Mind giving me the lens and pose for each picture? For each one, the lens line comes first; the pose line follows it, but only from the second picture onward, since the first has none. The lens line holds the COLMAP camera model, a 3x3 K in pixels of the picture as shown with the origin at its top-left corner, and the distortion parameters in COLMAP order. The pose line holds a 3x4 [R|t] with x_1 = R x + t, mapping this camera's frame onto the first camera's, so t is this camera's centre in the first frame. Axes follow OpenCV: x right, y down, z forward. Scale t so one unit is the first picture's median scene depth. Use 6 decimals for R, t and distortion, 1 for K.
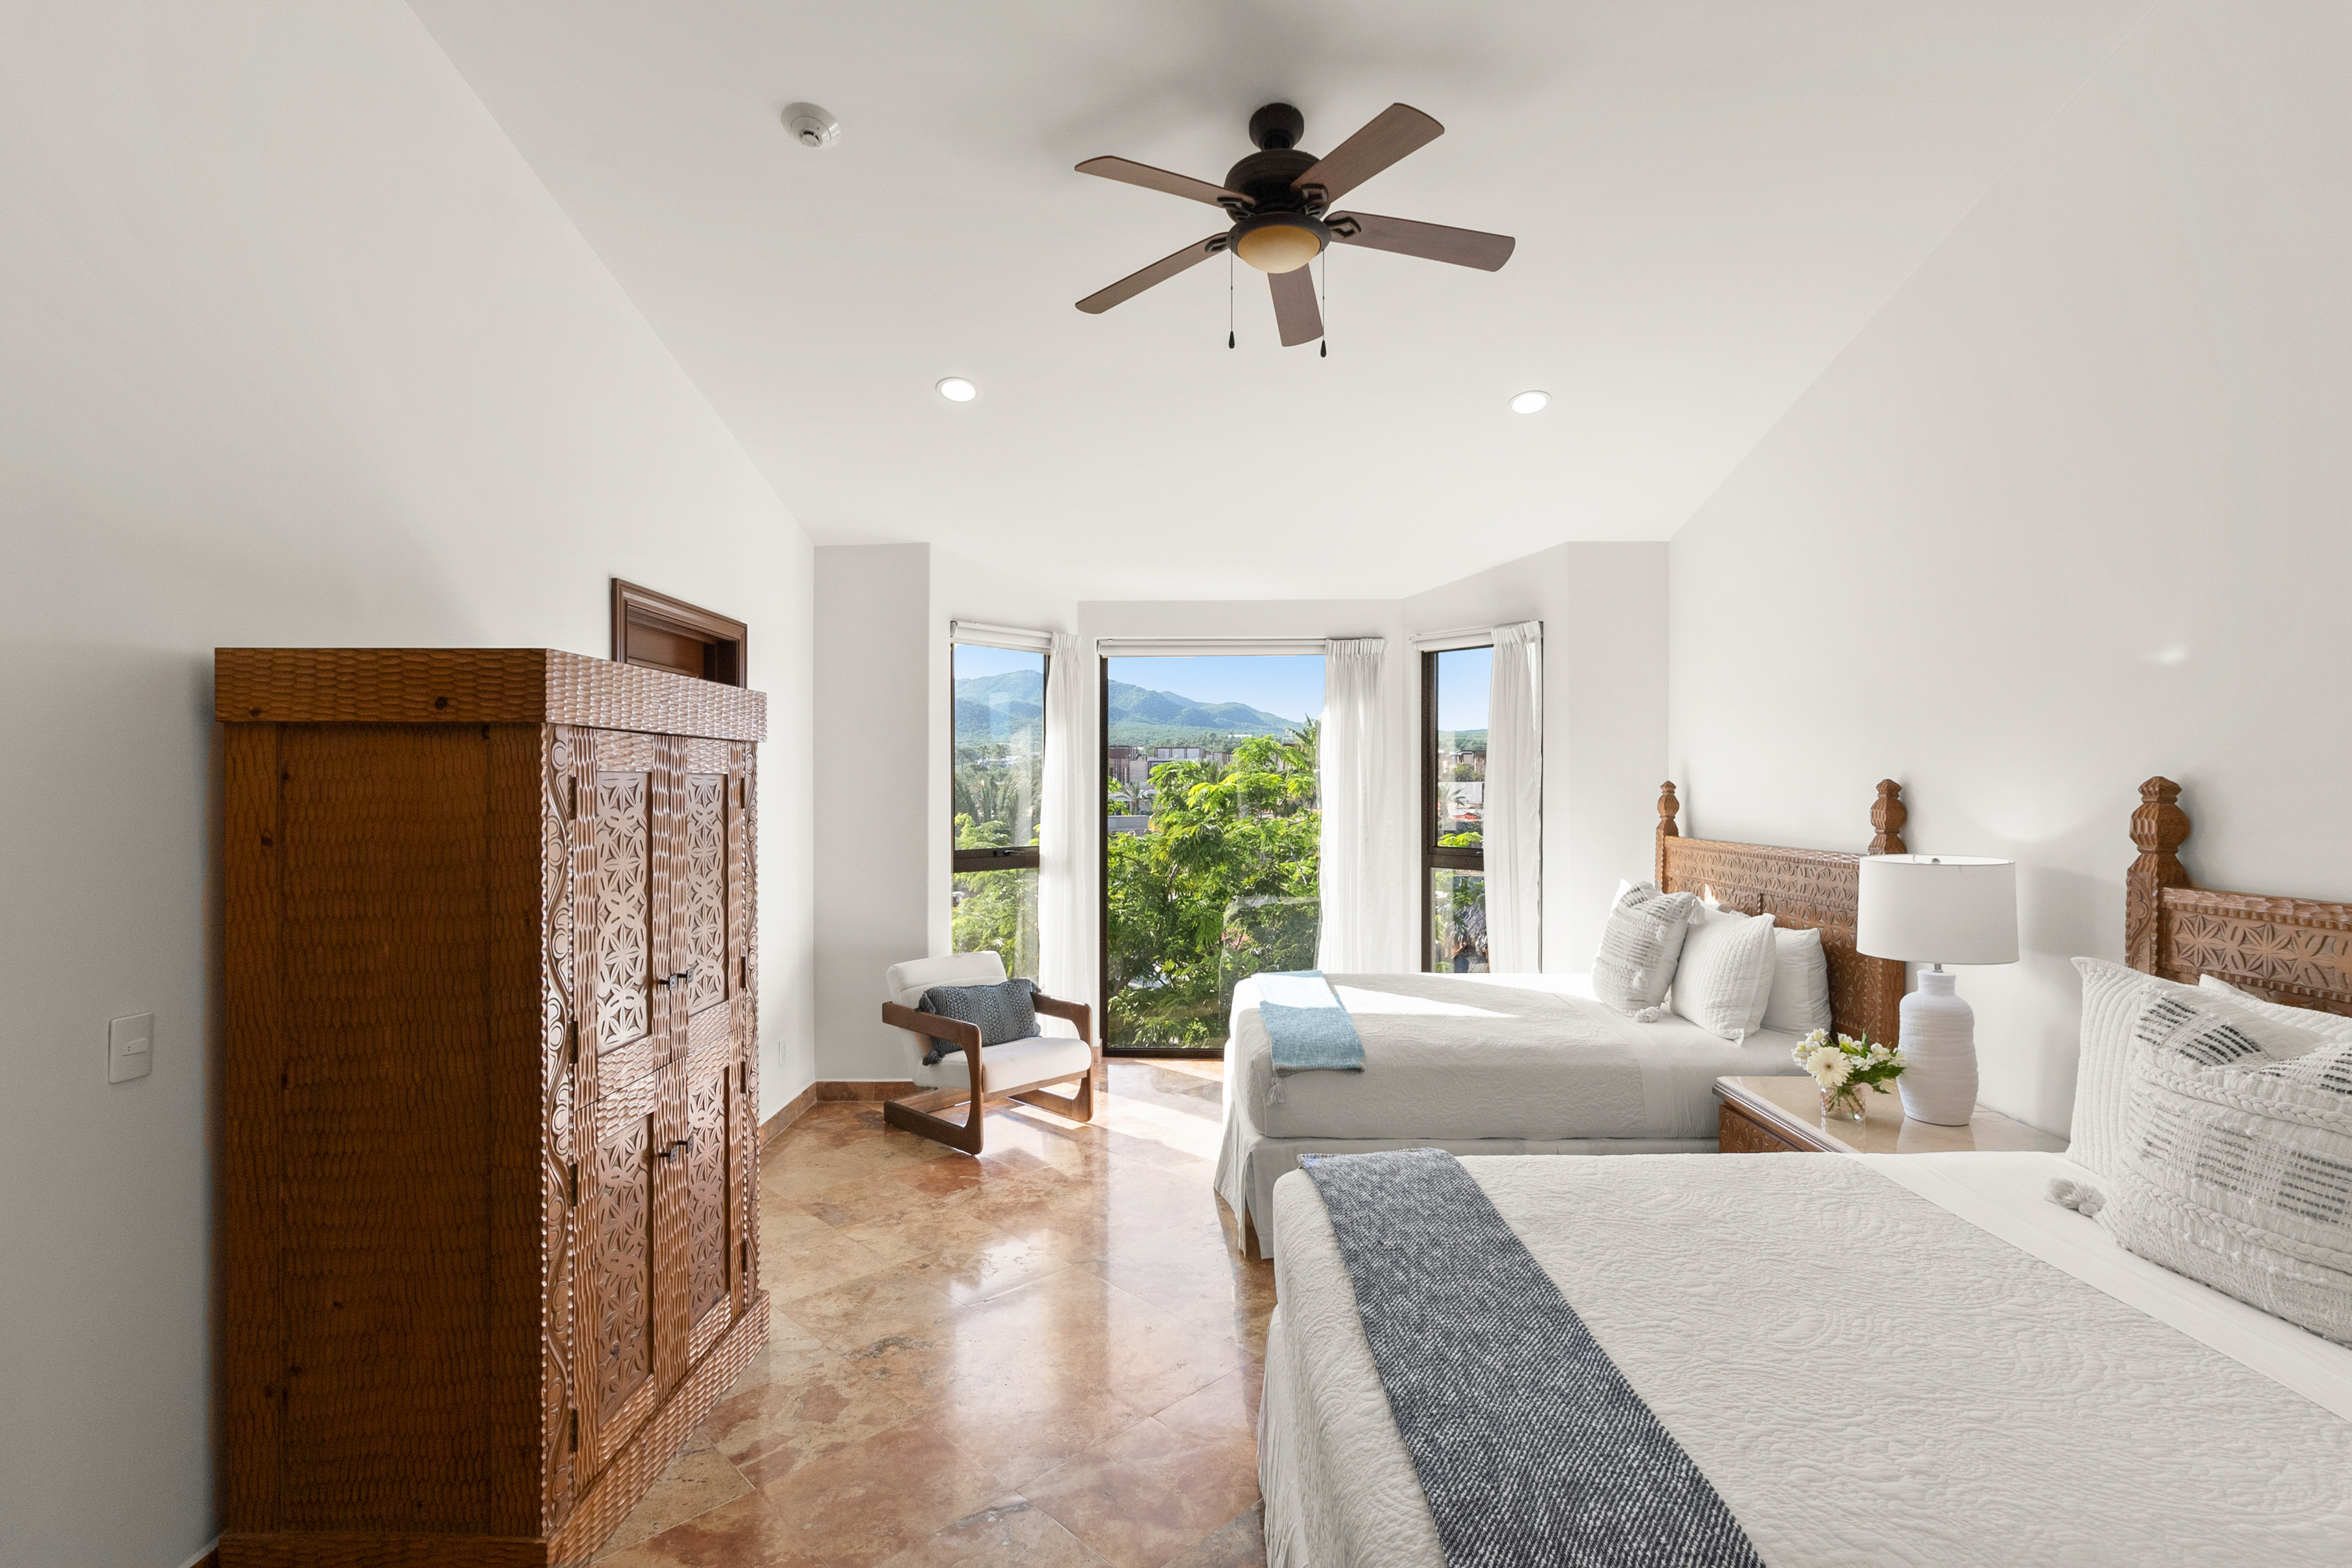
lens RADIAL K [[1103.7, 0, 1191.4], [0, 1103.7, 796.0], [0, 0, 1]] dist [0.004762, 0.000380]
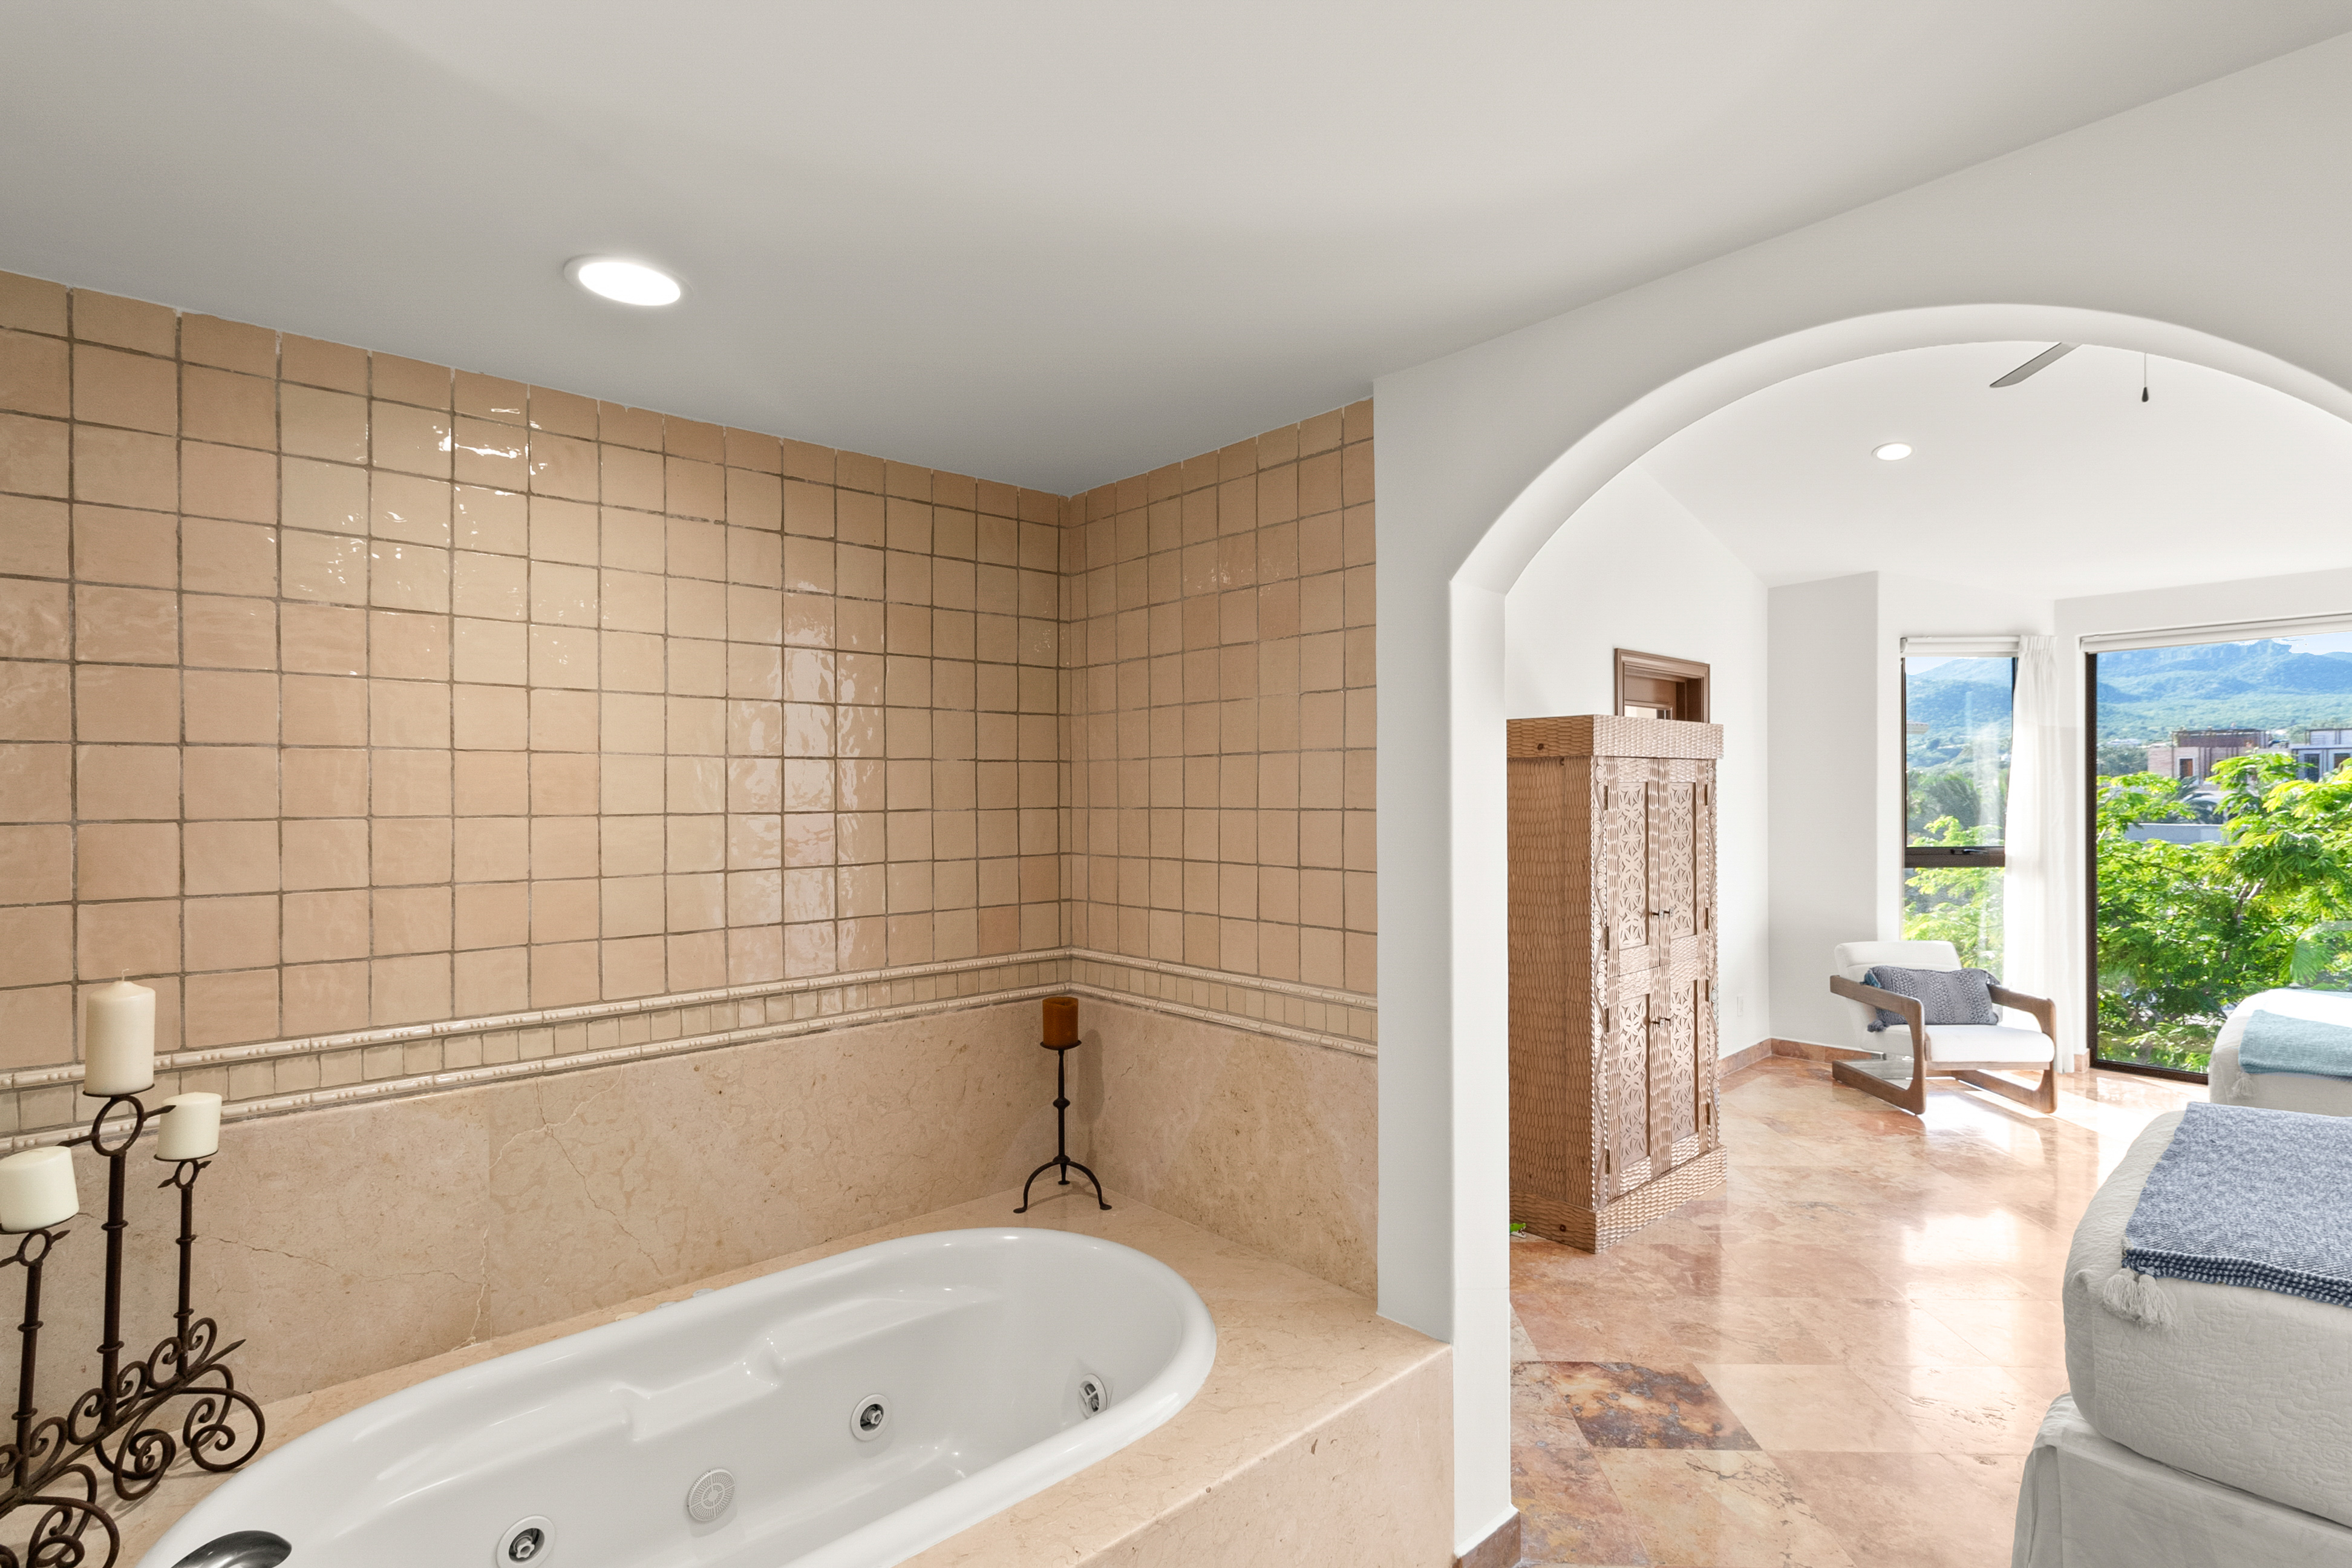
lens RADIAL K [[1103.7, 0, 1191.4], [0, 1103.7, 796.0], [0, 0, 1]] dist [0.004762, 0.000380]
pose [[0.679720, -0.002121, -0.733468, 0.185291], [0.000421, 0.999997, -0.002502, 0.002160], [0.733471, 0.001392, 0.679719, -0.450212]]
